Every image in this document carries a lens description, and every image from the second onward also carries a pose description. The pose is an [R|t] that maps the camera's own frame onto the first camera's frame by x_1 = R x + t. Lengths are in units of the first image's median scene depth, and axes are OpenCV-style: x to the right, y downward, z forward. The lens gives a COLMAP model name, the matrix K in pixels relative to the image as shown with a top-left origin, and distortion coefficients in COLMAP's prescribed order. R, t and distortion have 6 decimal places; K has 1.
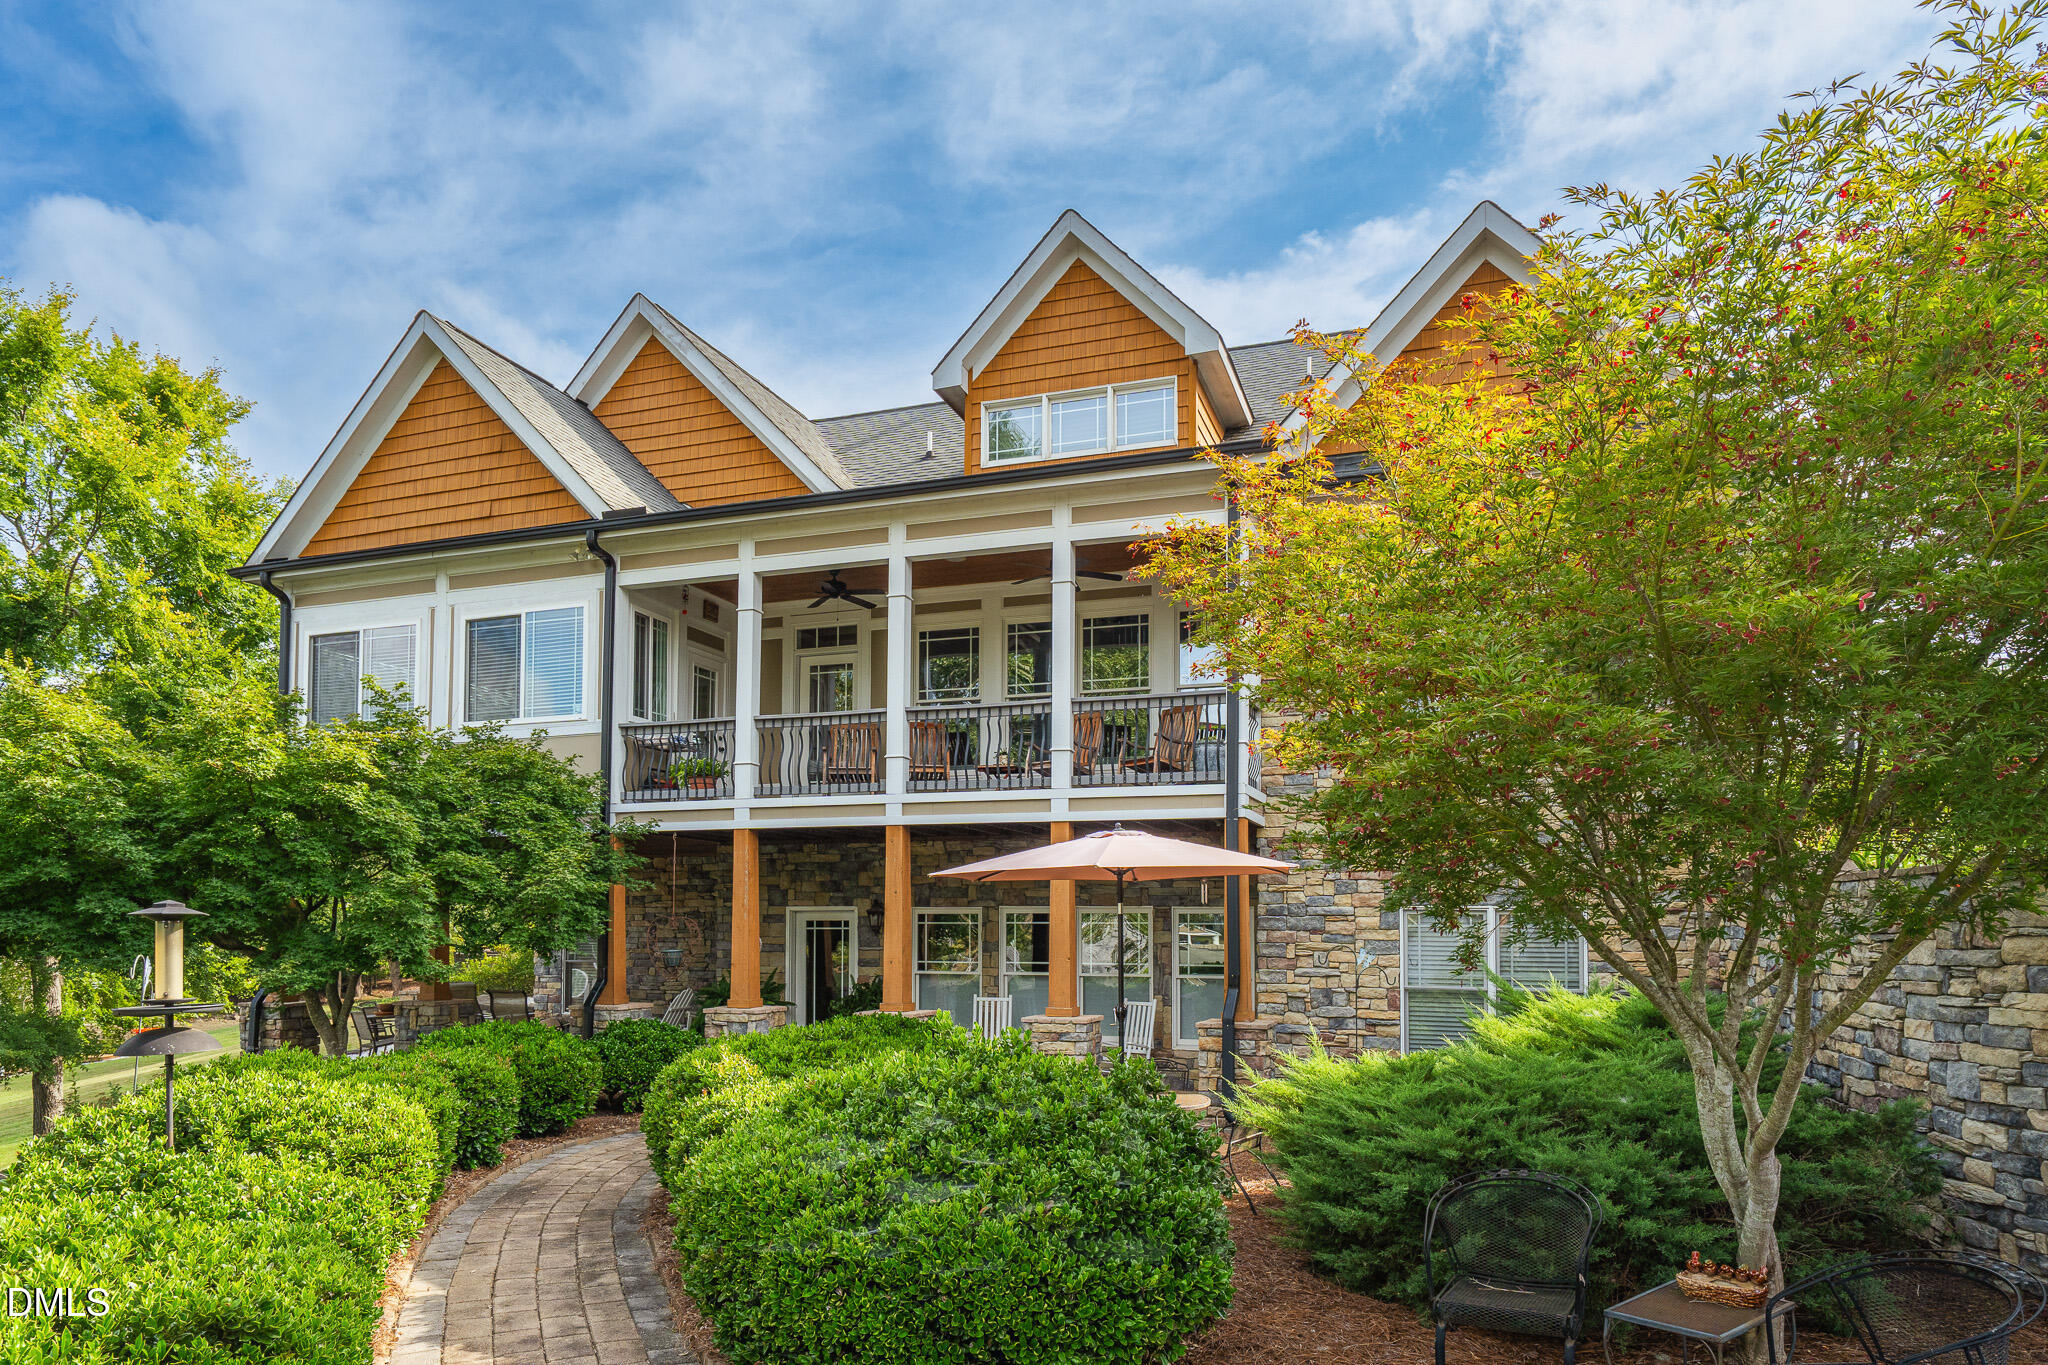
lens RADIAL K [[1273.4, 0, 1015.3], [0, 1273.4, 872.8], [0, 0, 1]] dist [0.003075, -0.000868]
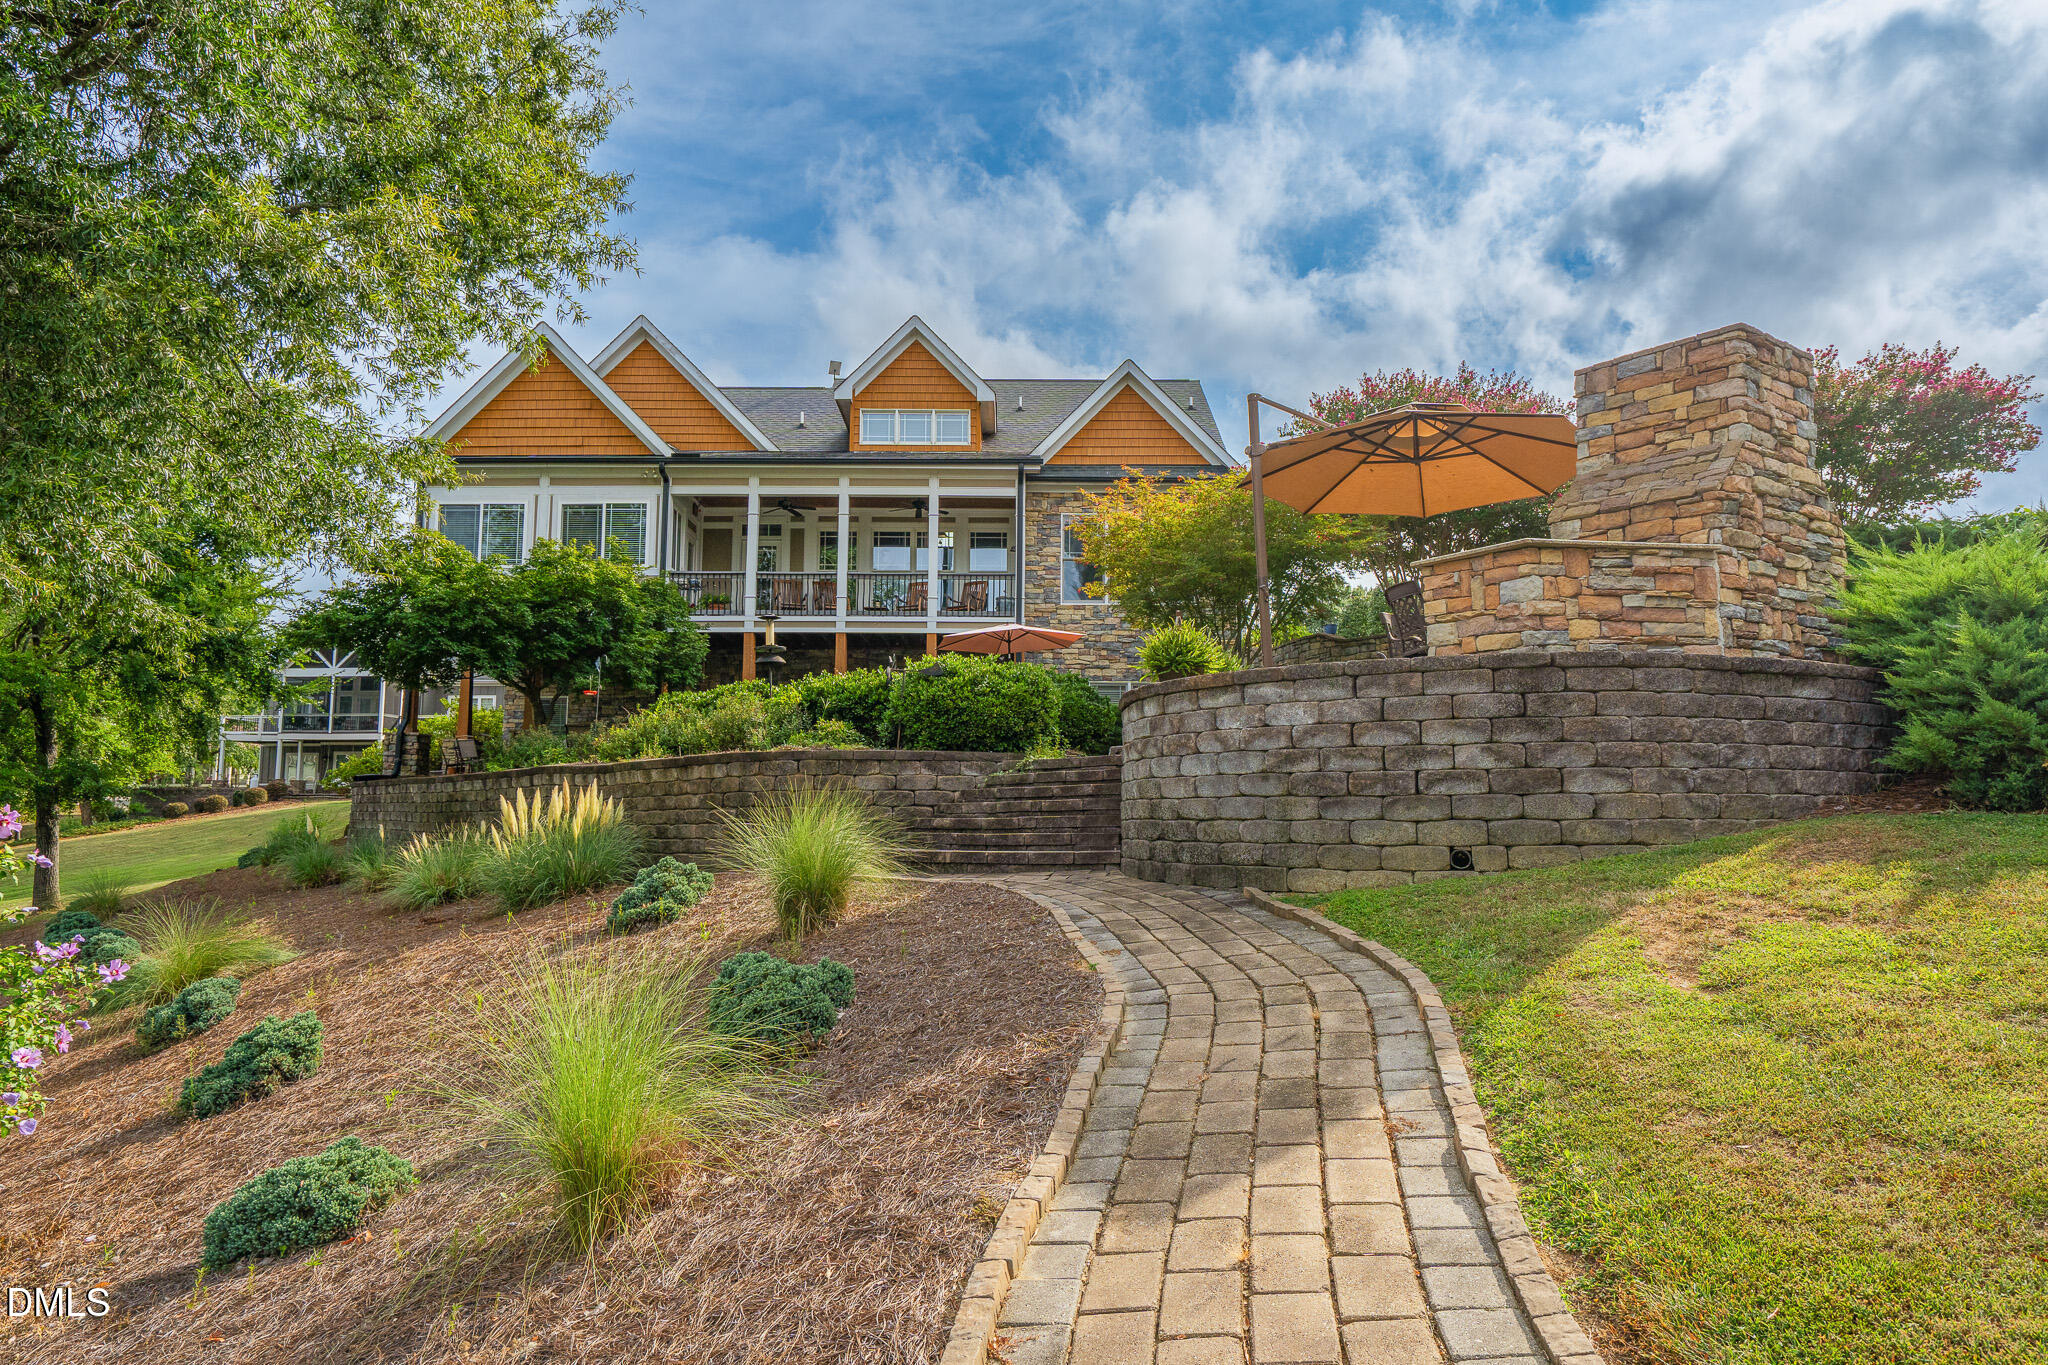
lens RADIAL K [[1224.7, 0, 1024.0], [0, 1224.7, 682.5], [0, 0, 1]] dist [0.001478, 0.000500]
pose [[0.938071, 0.034585, 0.344713, -0.449536], [-0.010325, 0.997354, -0.071966, 0.159248], [-0.346290, 0.063950, 0.935945, -0.773816]]
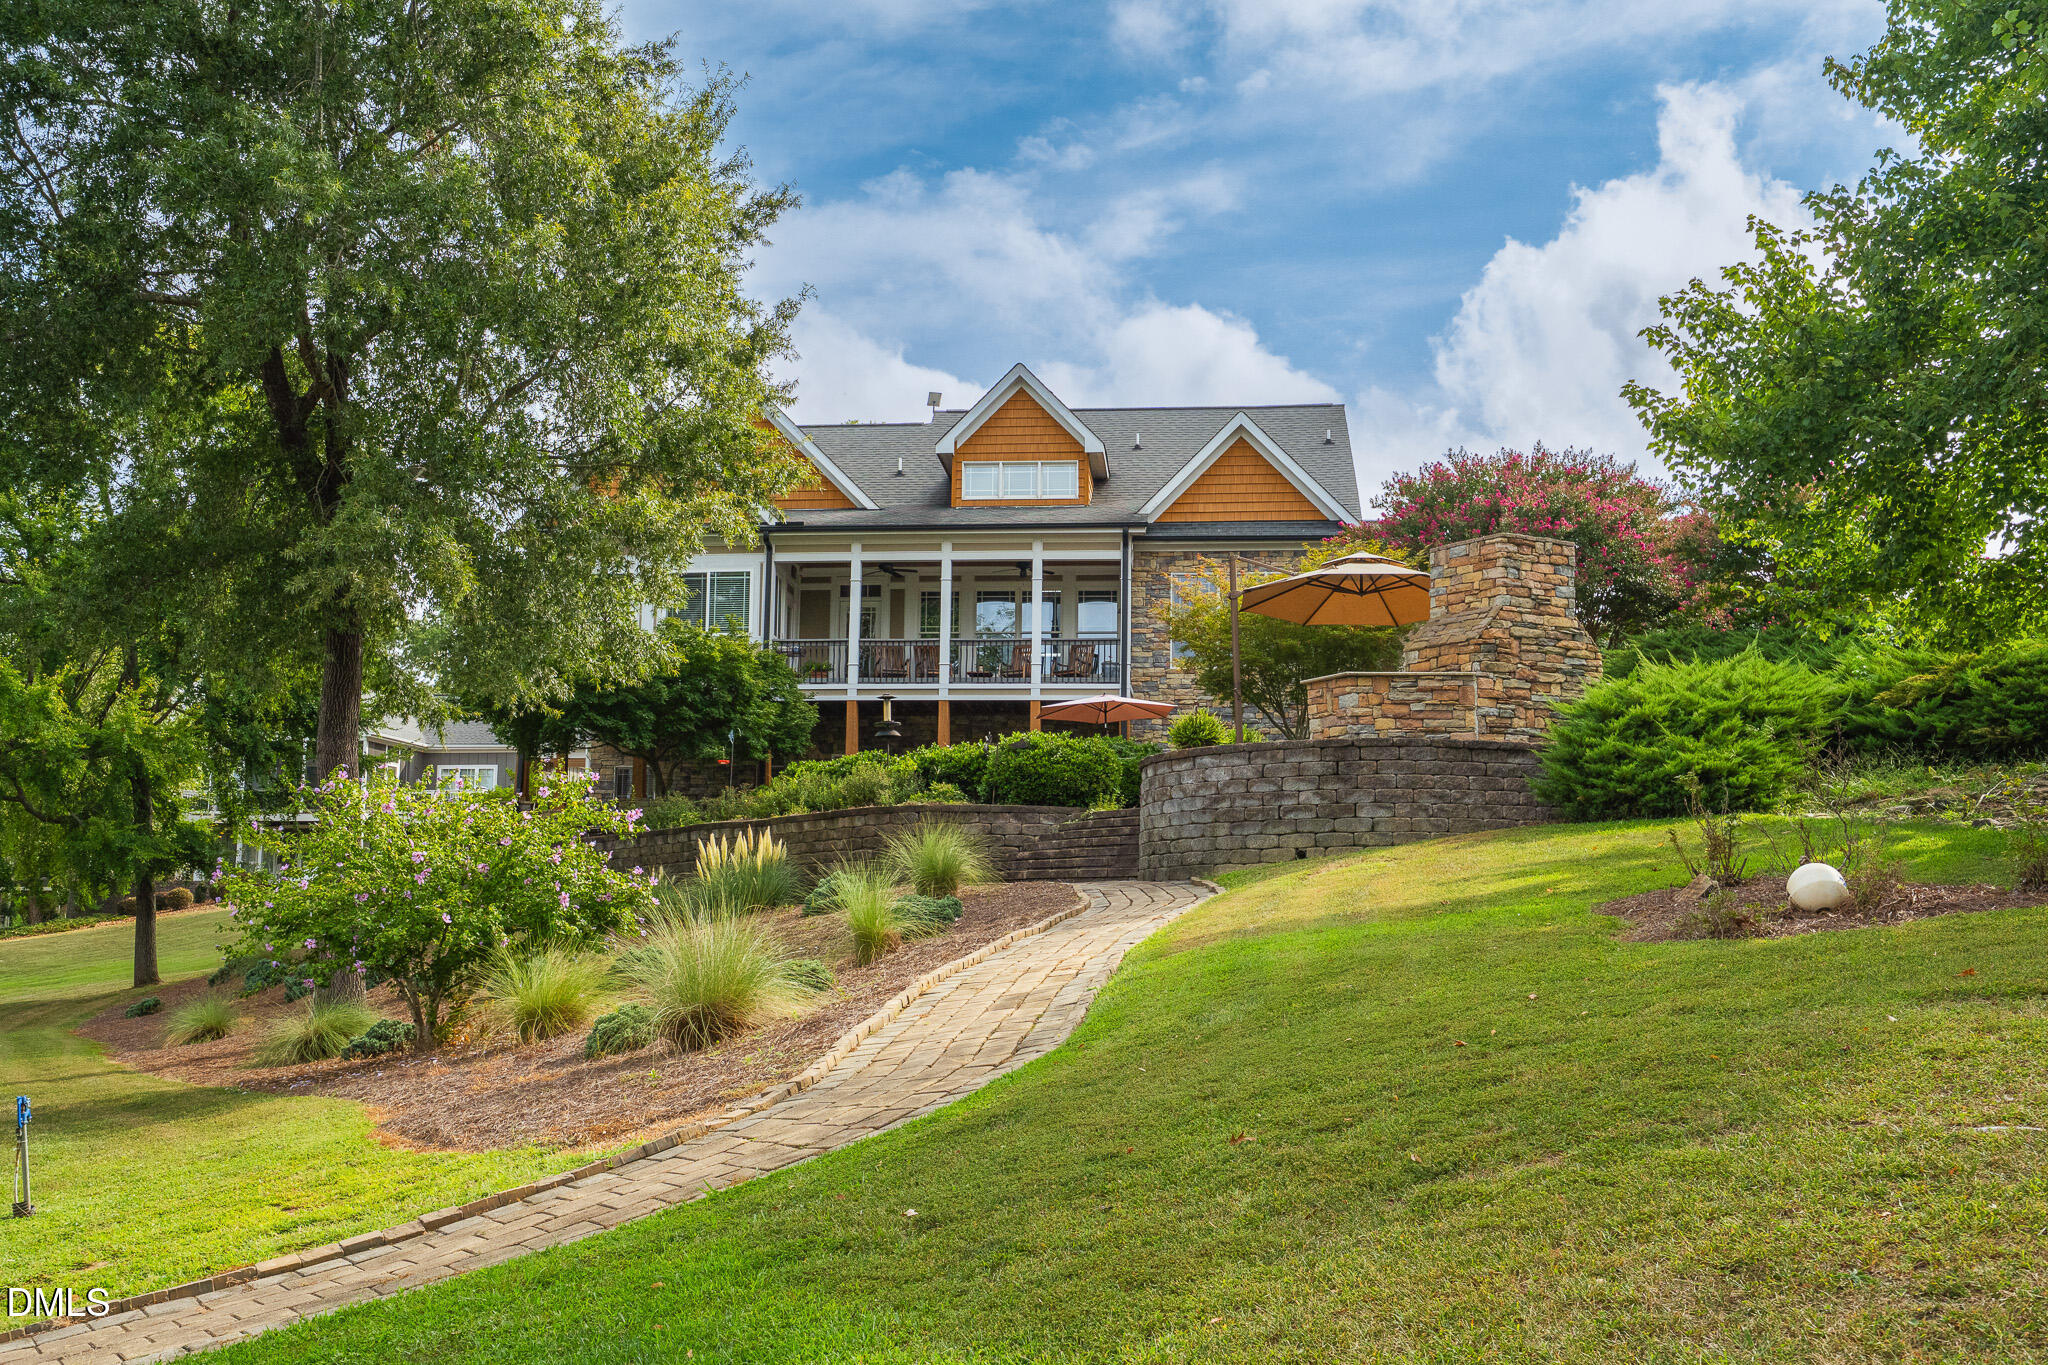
lens RADIAL K [[1986.9, 0, 1024.0], [0, 1986.9, 682.5], [0, 0, 1]] dist [0.000619, 0.008356]
pose [[0.968214, 0.038679, 0.247113, -0.680264], [-0.014017, 0.994809, -0.100790, 0.221583], [-0.249728, 0.094123, 0.963731, -1.790600]]
